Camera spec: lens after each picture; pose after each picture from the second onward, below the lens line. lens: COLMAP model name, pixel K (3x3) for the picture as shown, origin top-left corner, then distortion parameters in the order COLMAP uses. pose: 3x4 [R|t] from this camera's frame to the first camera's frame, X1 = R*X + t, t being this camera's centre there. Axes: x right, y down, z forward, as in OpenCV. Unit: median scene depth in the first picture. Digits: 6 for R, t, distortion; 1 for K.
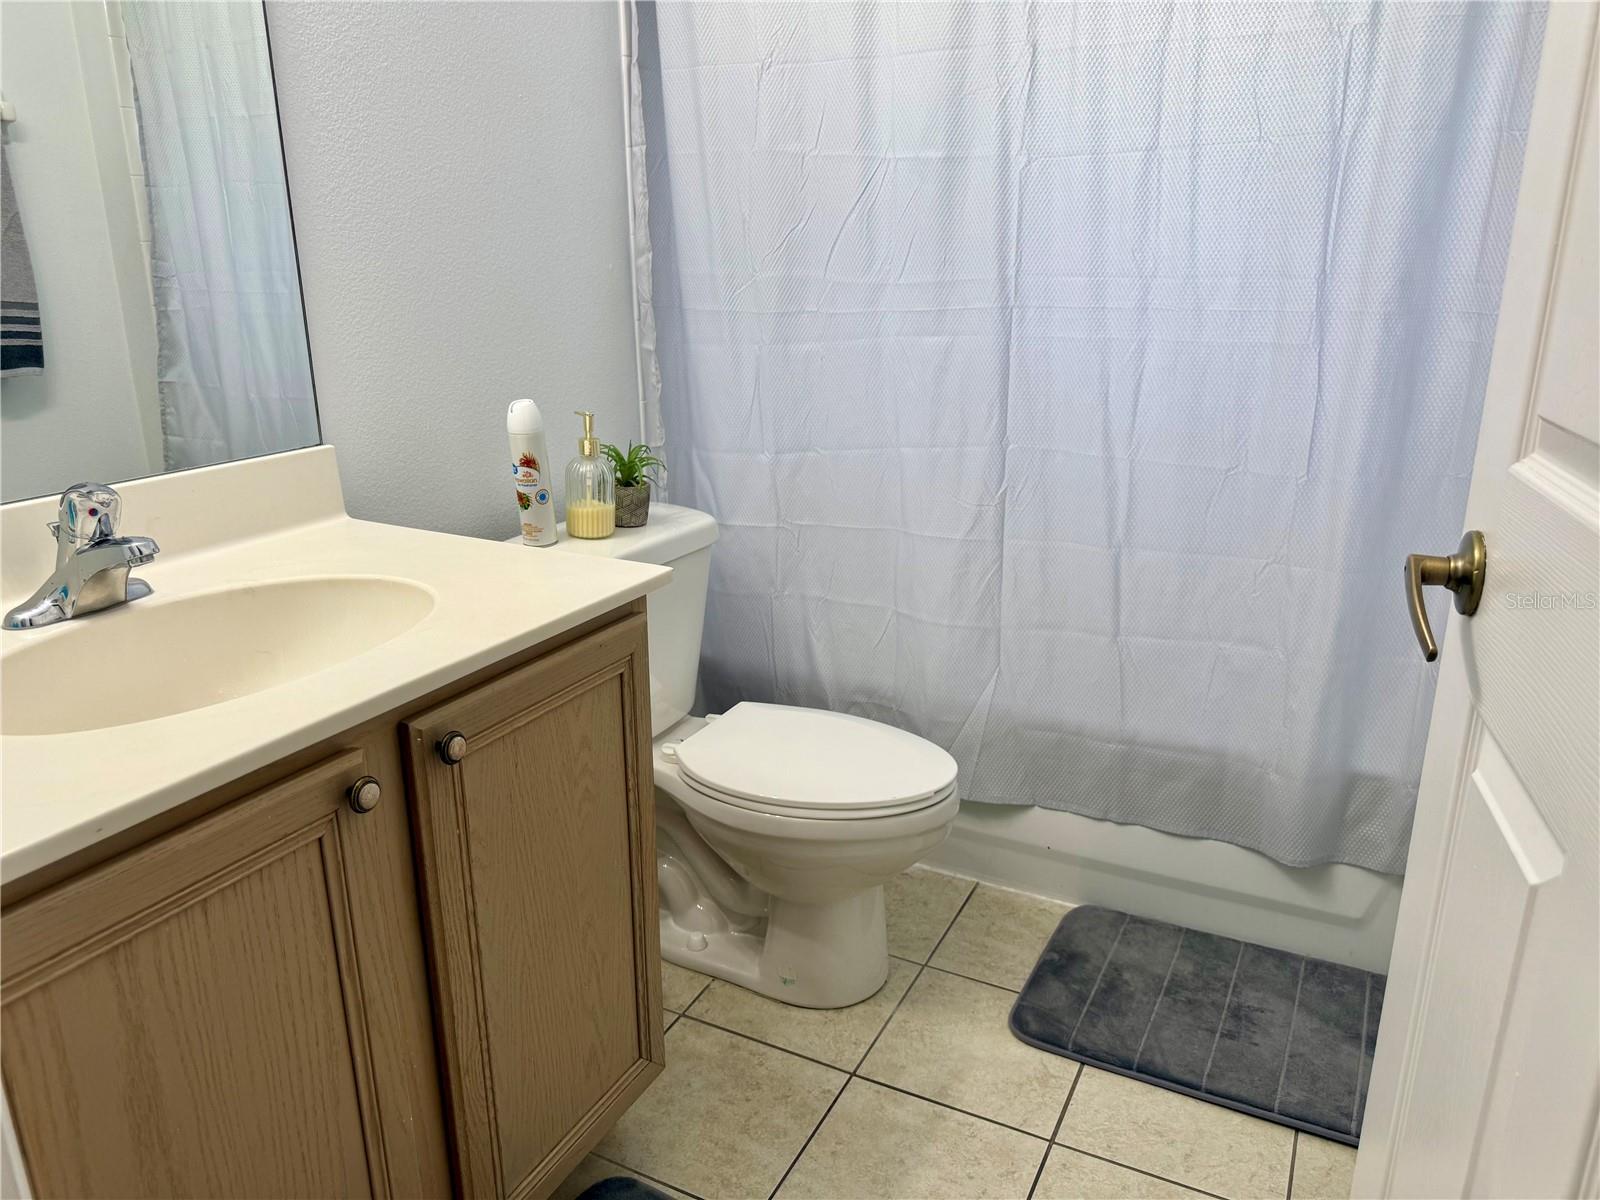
lens RADIAL K [[1133.7, 0, 795.3], [0, 1133.7, 604.2], [0, 0, 1]] dist [0.065622, -0.079774]
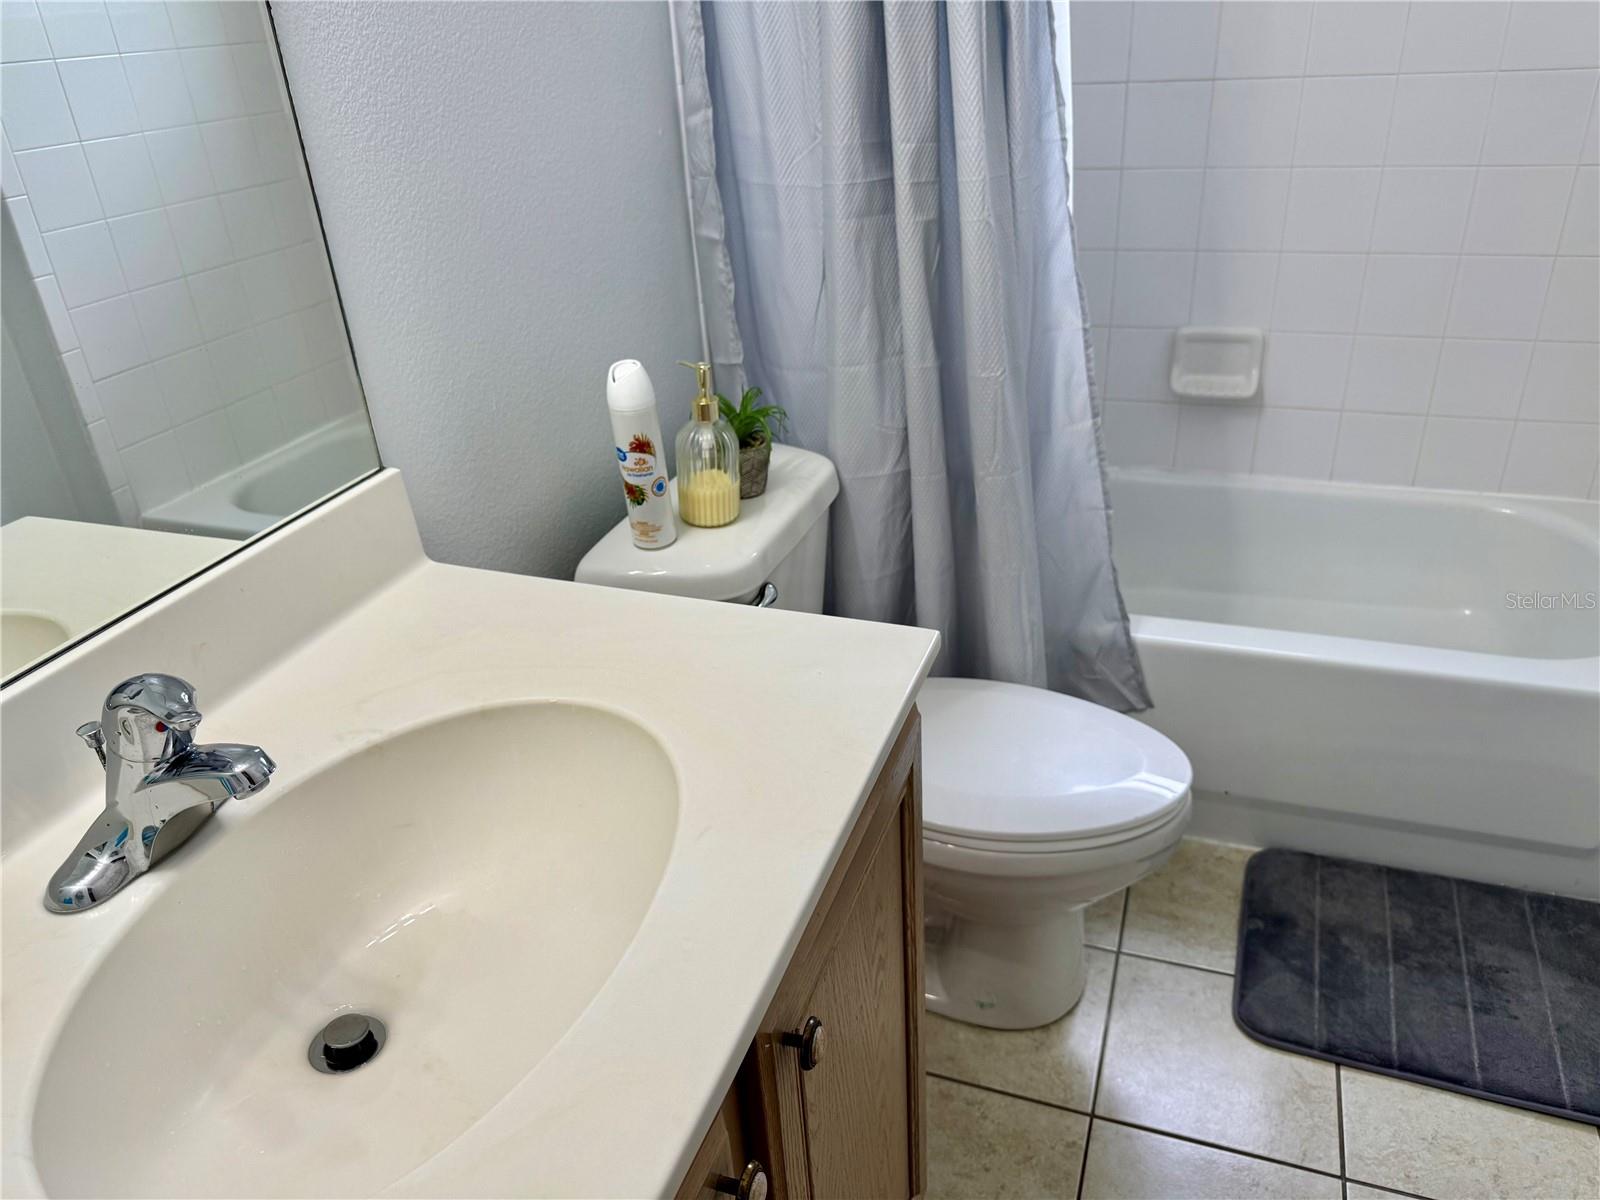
lens RADIAL K [[1133.7, 0, 798.7], [0, 1133.7, 590.9], [0, 0, 1]] dist [0.065622, -0.079774]
pose [[0.990819, -0.100526, 0.090398, -0.198307], [0.082094, 0.978640, 0.188481, -0.155913], [-0.107414, -0.179329, 0.977908, 0.224727]]
